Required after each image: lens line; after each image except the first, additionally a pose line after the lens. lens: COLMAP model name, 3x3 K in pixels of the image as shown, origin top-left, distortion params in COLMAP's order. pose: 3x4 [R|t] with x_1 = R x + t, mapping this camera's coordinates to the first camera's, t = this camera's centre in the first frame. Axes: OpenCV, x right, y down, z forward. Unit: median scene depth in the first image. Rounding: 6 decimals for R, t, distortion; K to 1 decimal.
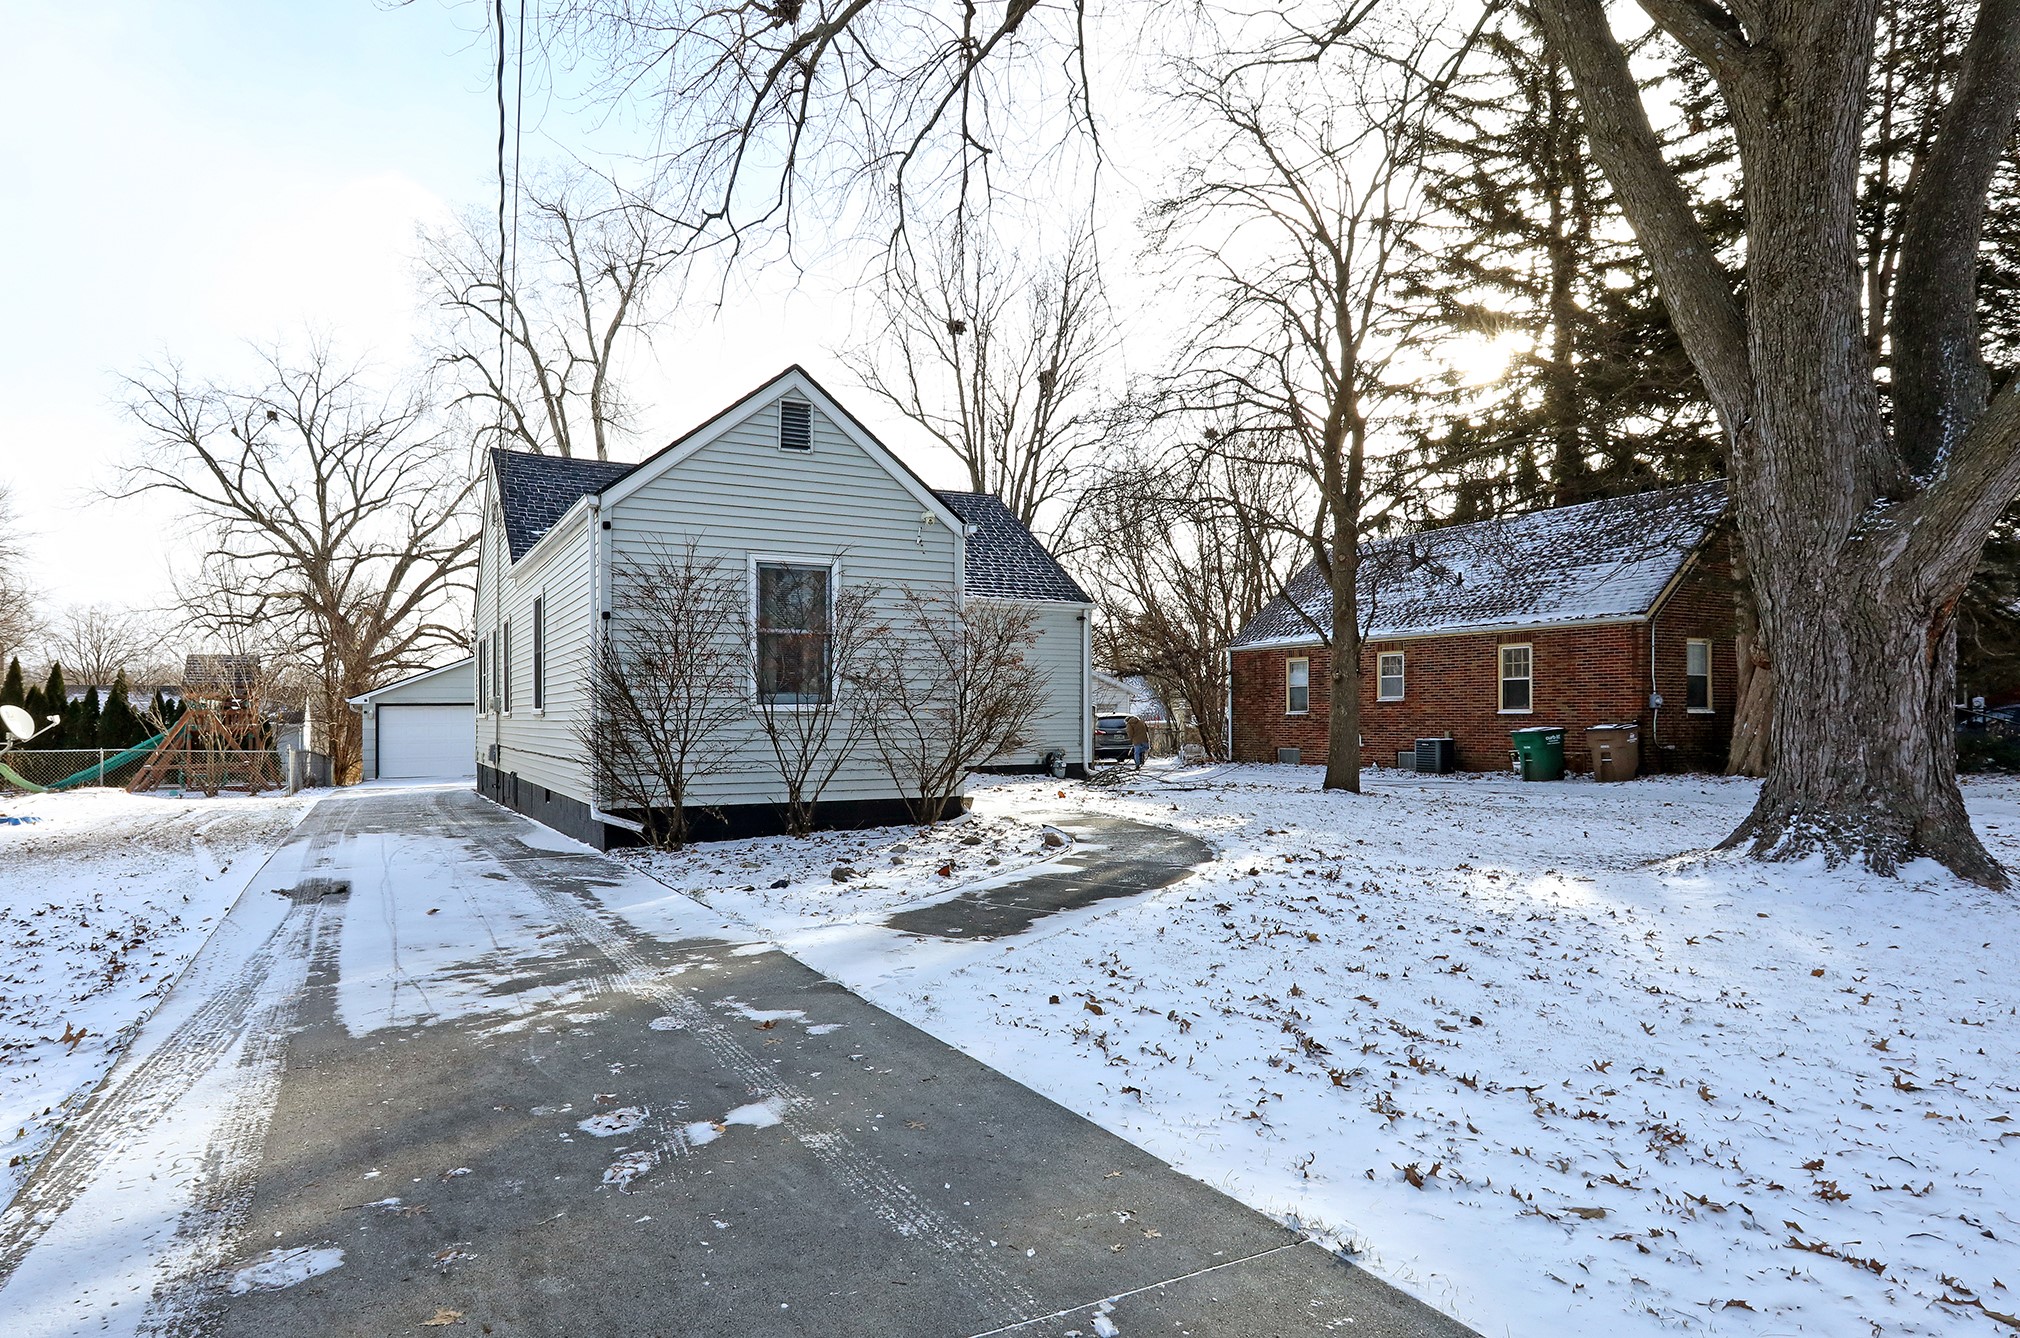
lens RADIAL K [[1164.9, 0, 1010.0], [0, 1164.9, 669.0], [0, 0, 1]] dist [0.000068, 0.000029]
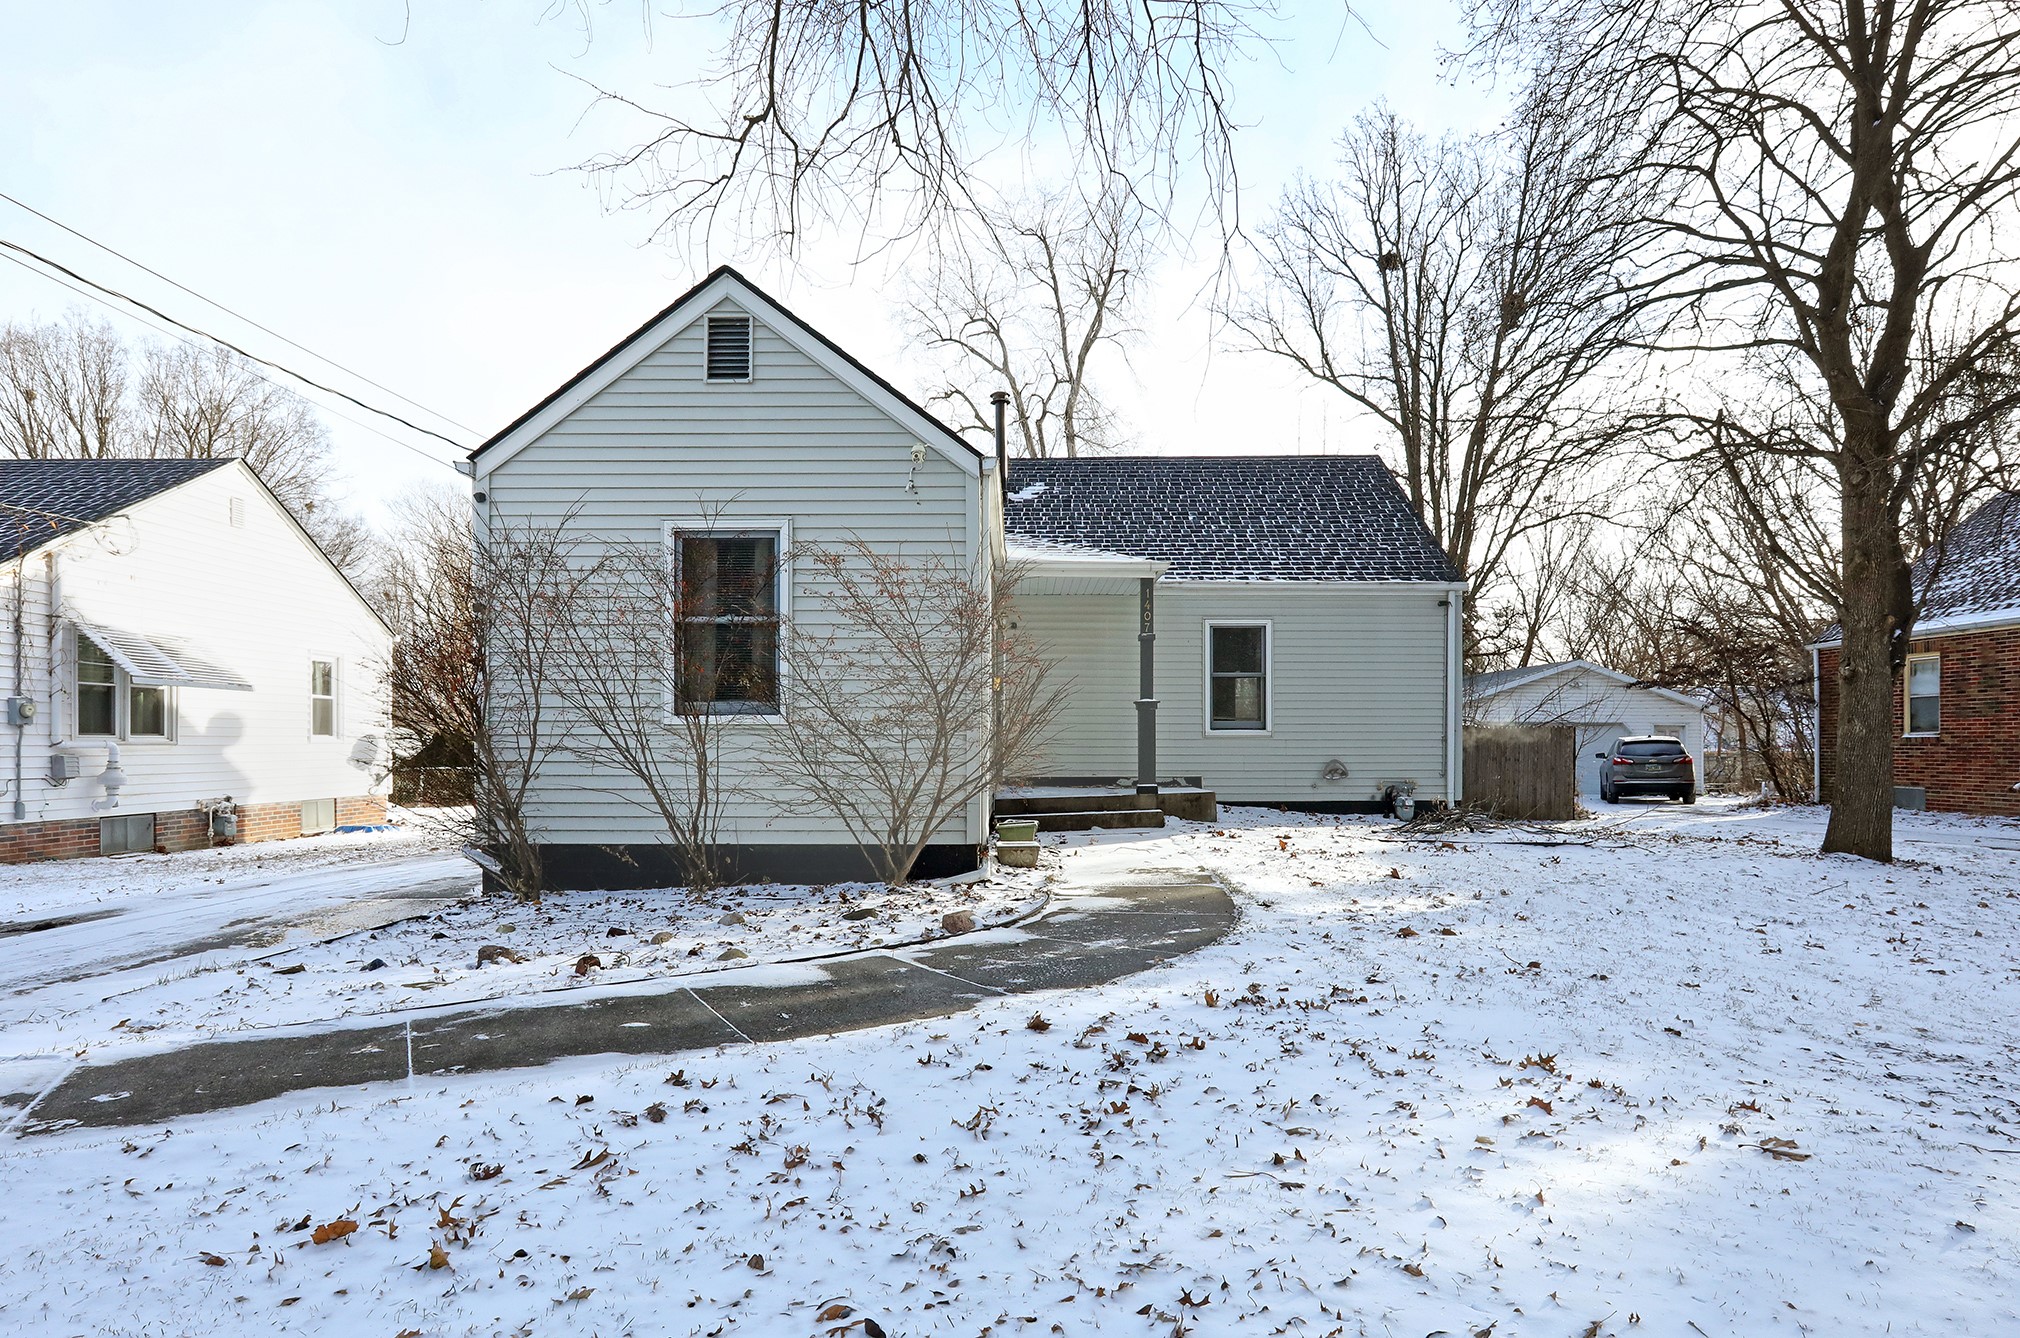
lens RADIAL K [[1155.3, 0, 1084.1], [0, 1155.3, 728.8], [0, 0, 1]] dist [-0.000216, 0.000234]
pose [[0.875136, -0.005112, -0.483850, 0.226377], [0.018261, 0.999581, 0.022468, 0.015574], [0.483532, -0.028498, 0.874863, 0.265396]]
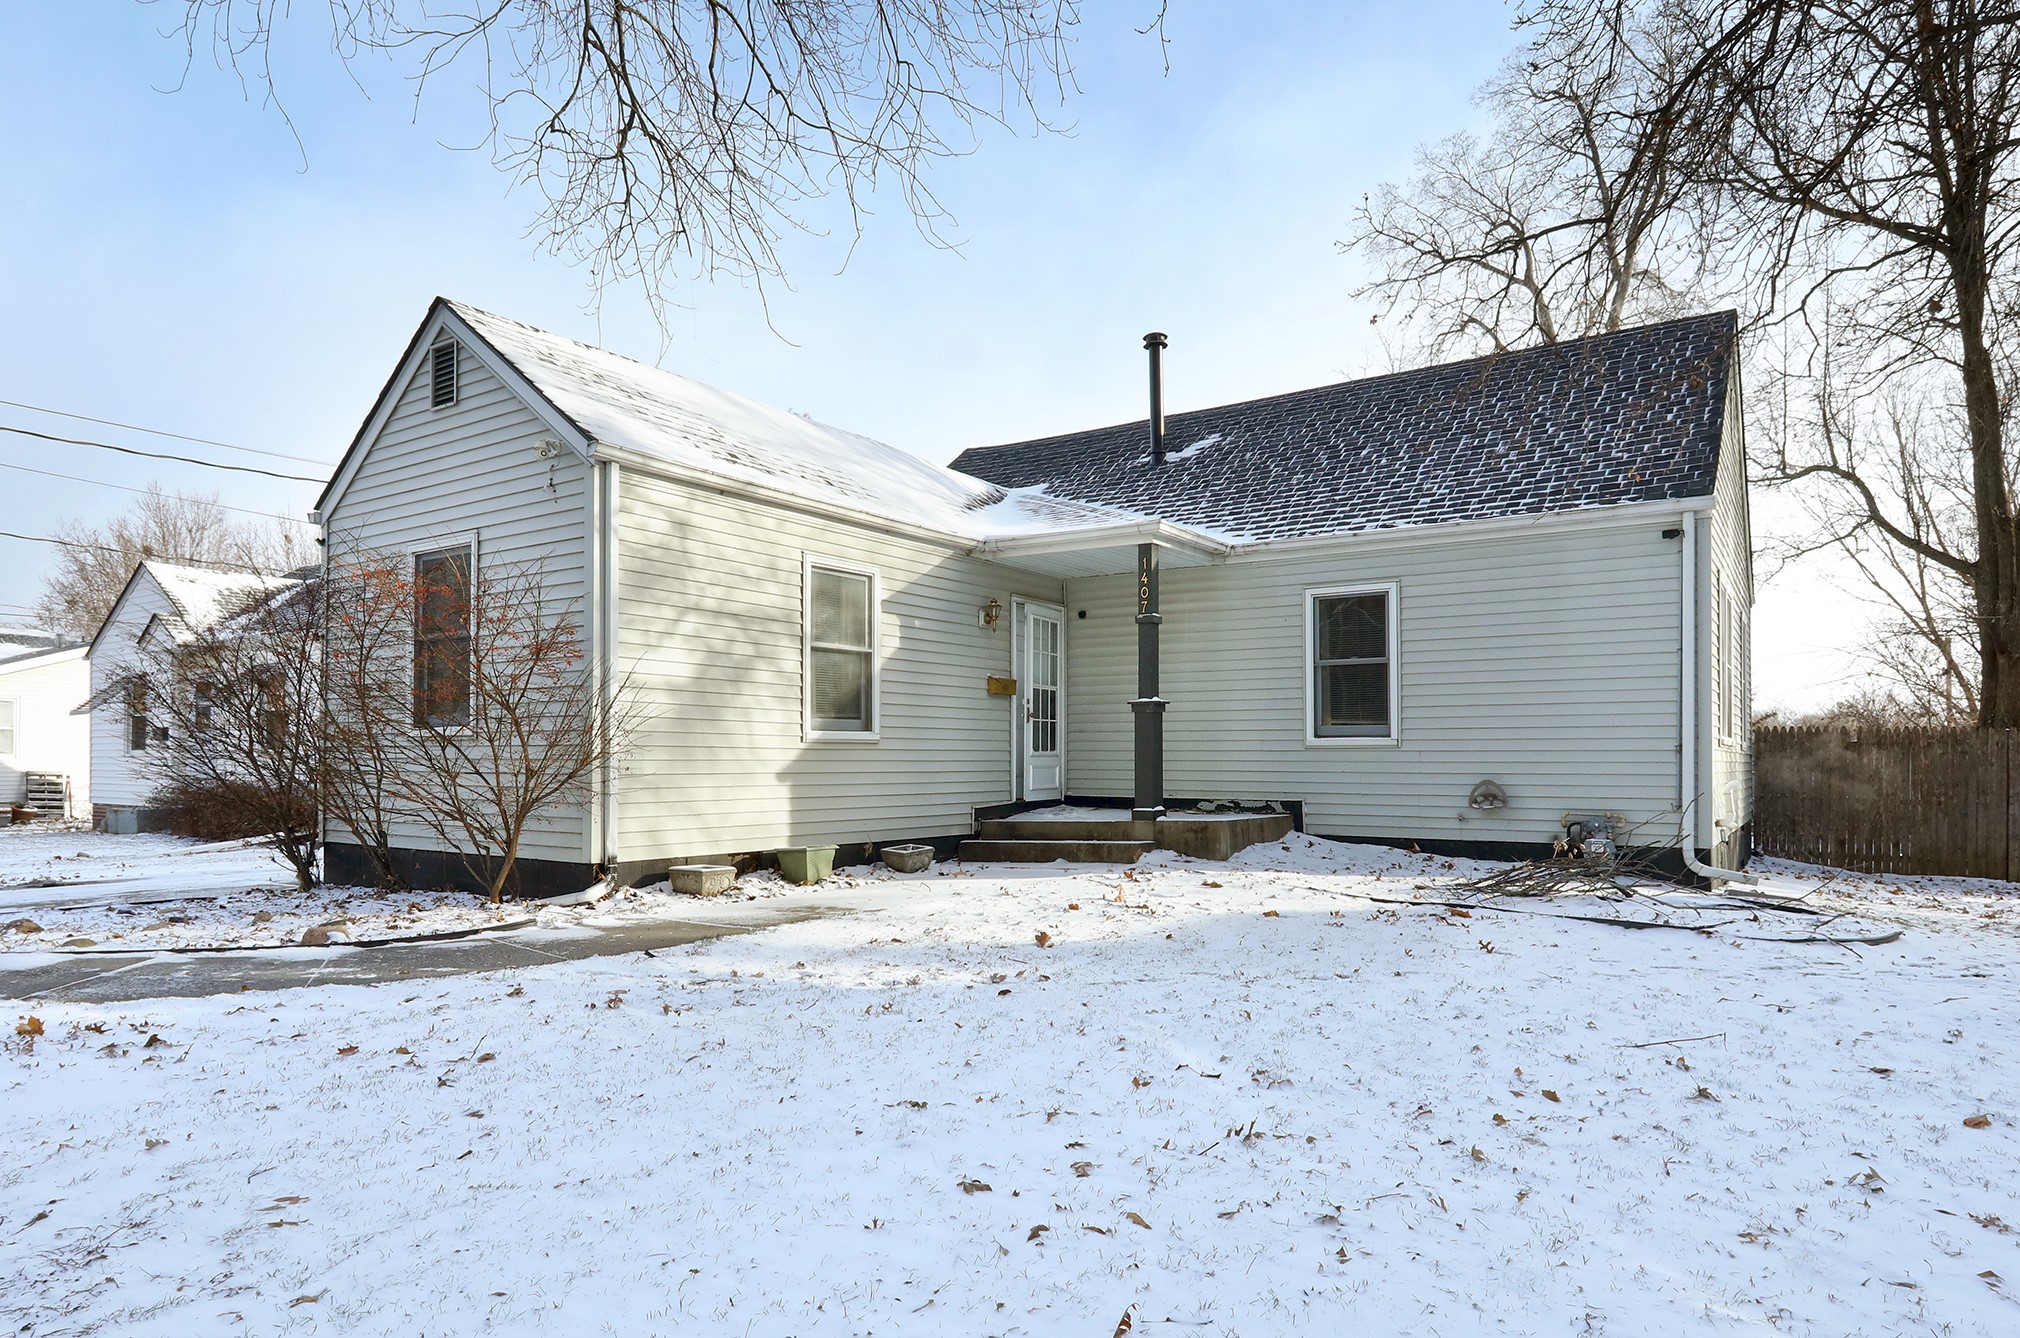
lens RADIAL K [[1318.6, 0, 1007.9], [0, 1318.6, 733.9], [0, 0, 1]] dist [-0.004015, -0.000711]
pose [[0.394208, -0.014299, -0.918910, 0.464786], [0.034436, 0.999407, -0.000779, 0.028635], [0.918376, -0.031336, 0.394467, 0.588062]]
